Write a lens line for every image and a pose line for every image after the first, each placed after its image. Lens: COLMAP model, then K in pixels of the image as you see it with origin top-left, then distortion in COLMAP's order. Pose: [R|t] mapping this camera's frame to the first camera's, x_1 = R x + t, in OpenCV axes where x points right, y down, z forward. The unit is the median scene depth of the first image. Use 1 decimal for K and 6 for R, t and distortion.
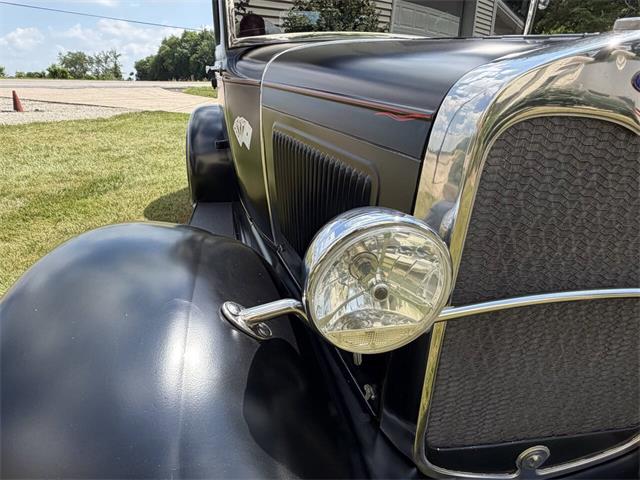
lens RADIAL K [[410.4, 0, 320.0], [0, 410.4, 240.0], [0, 0, 1]] dist [0.002941, 0.000579]
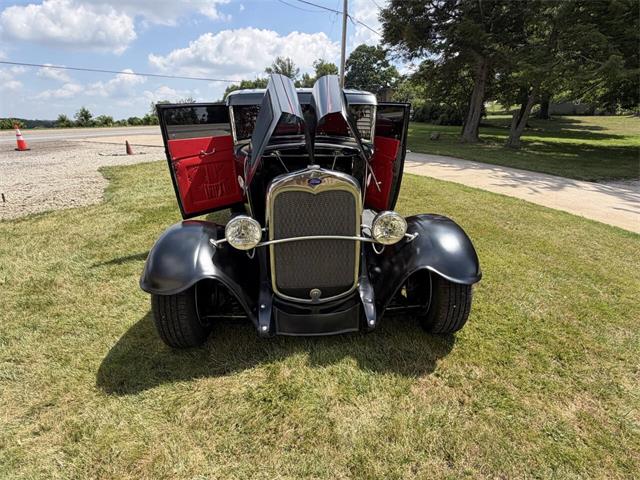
lens RADIAL K [[316.8, 0, 320.0], [0, 316.8, 240.0], [0, 0, 1]] dist [0.000497, 0.000116]
pose [[0.996461, -0.013192, -0.083015, 0.110394], [0.013519, 0.999903, 0.003384, 0.016636], [0.082962, -0.004494, 0.996543, -0.202753]]
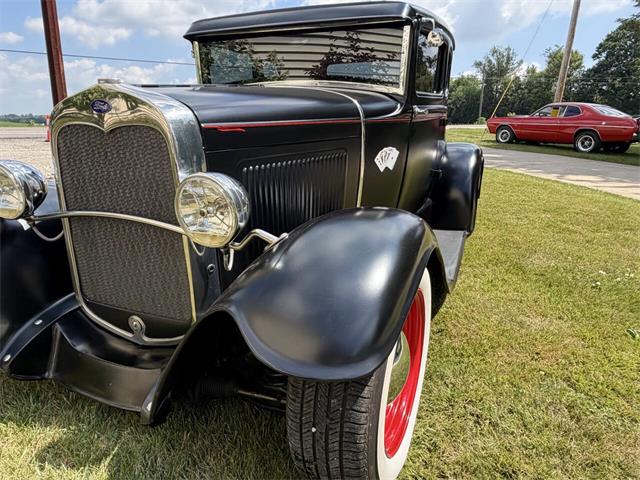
lens RADIAL K [[410.4, 0, 320.0], [0, 410.4, 240.0], [0, 0, 1]] dist [0.002941, 0.000579]
pose [[0.854420, 0.116804, -0.506284, 0.289143], [-0.164910, 0.984986, -0.051062, 0.021255], [0.492718, 0.127119, 0.860854, -0.019257]]
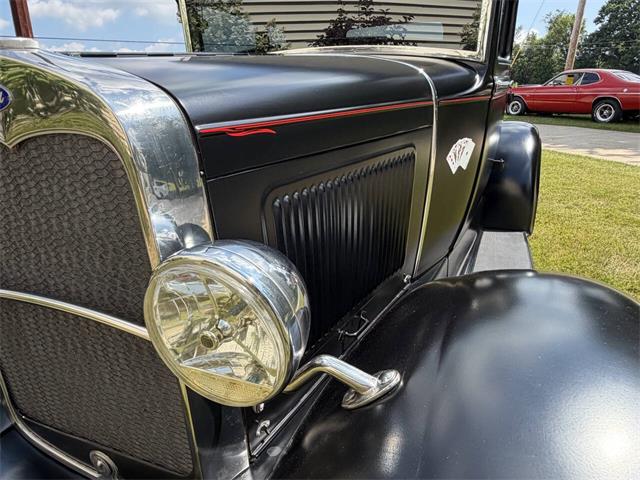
lens RADIAL K [[414.8, 0, 316.7], [0, 414.8, 241.1], [0, 0, 1]] dist [0.002155, 0.000649]
pose [[0.853961, 0.114754, -0.507525, 0.208297], [-0.133401, 0.991062, -0.000376, -0.012612], [0.502946, 0.068025, 0.861637, 0.049911]]
